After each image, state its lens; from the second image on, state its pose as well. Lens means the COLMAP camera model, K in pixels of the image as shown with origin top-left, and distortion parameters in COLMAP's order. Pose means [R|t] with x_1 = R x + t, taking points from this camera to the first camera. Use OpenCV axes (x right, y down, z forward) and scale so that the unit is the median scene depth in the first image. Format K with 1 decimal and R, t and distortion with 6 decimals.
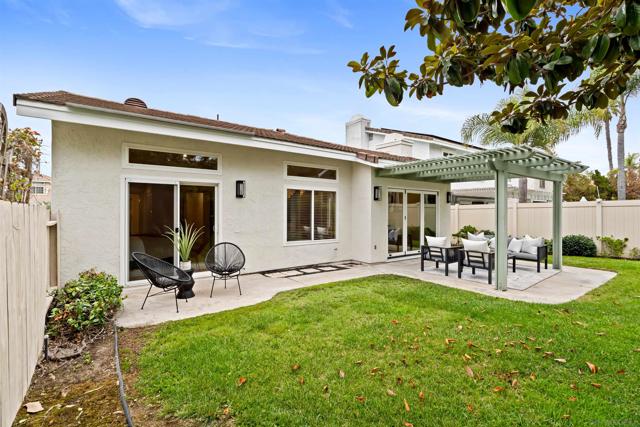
lens RADIAL K [[287.4, 0, 315.5], [0, 287.4, 212.3], [0, 0, 1]] dist [0.004597, 0.000321]
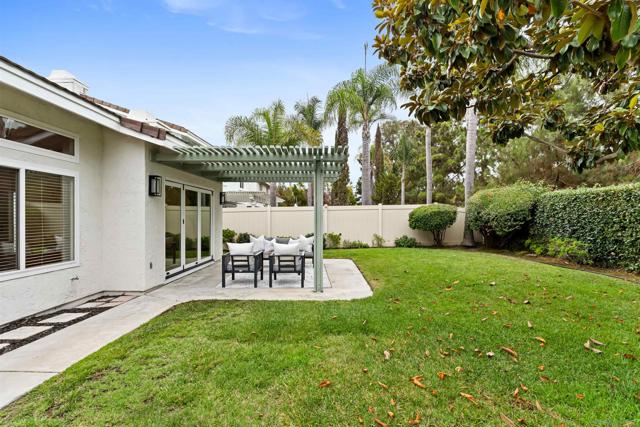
lens RADIAL K [[287.4, 0, 315.6], [0, 287.4, 217.9], [0, 0, 1]] dist [0.004597, 0.000321]
pose [[0.594013, -0.006398, 0.804430, -0.106309], [0.005123, 0.999978, 0.004171, 0.009290], [-0.804439, 0.001643, 0.594032, 0.292237]]
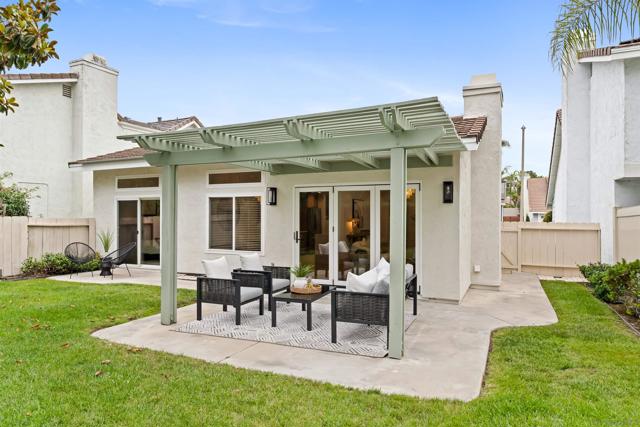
lens RADIAL K [[409.5, 0, 320.6], [0, 409.5, 216.4], [0, 0, 1]] dist [0.009976, 0.001534]
pose [[0.498159, -0.008086, -0.867048, 1.246433], [-0.009289, 0.999849, -0.014662, 0.004474], [0.867036, 0.015358, 0.498009, 0.564509]]
